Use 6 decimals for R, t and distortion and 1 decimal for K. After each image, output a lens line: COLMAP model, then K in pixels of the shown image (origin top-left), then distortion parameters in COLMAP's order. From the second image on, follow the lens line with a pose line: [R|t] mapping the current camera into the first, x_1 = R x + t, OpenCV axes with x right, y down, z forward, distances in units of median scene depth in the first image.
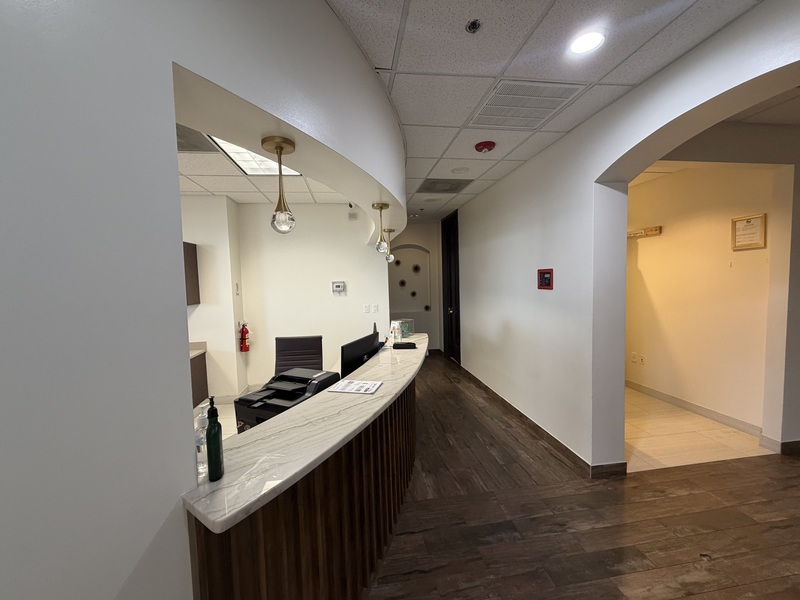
lens RADIAL K [[320.1, 0, 397.7], [0, 320.1, 299.1], [0, 0, 1]] dist [-0.004629, -0.000439]
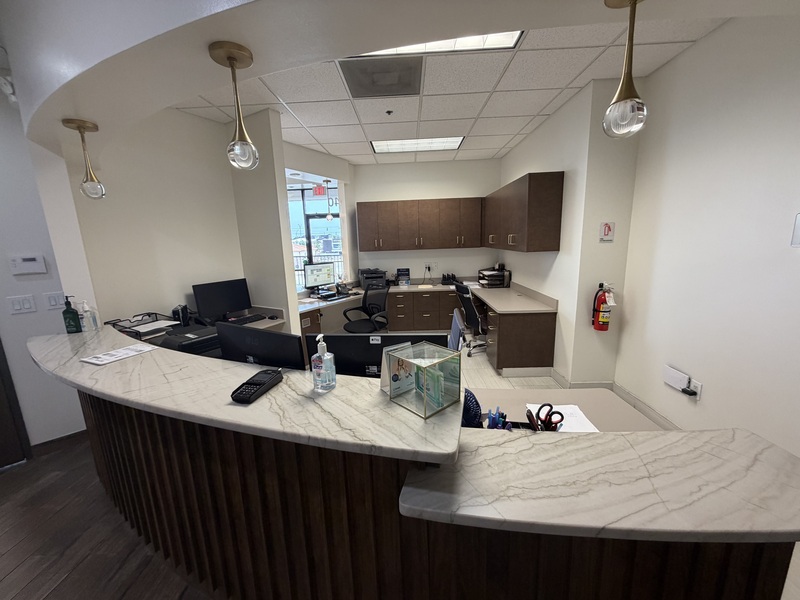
lens RADIAL K [[320.1, 0, 397.5], [0, 320.1, 298.6], [0, 0, 1]] dist [-0.004629, -0.000439]
pose [[-0.178722, 0.222960, -0.958304, 0.478558], [-0.020904, 0.972906, 0.230256, -0.093267], [0.983678, 0.061184, -0.169219, 1.602530]]
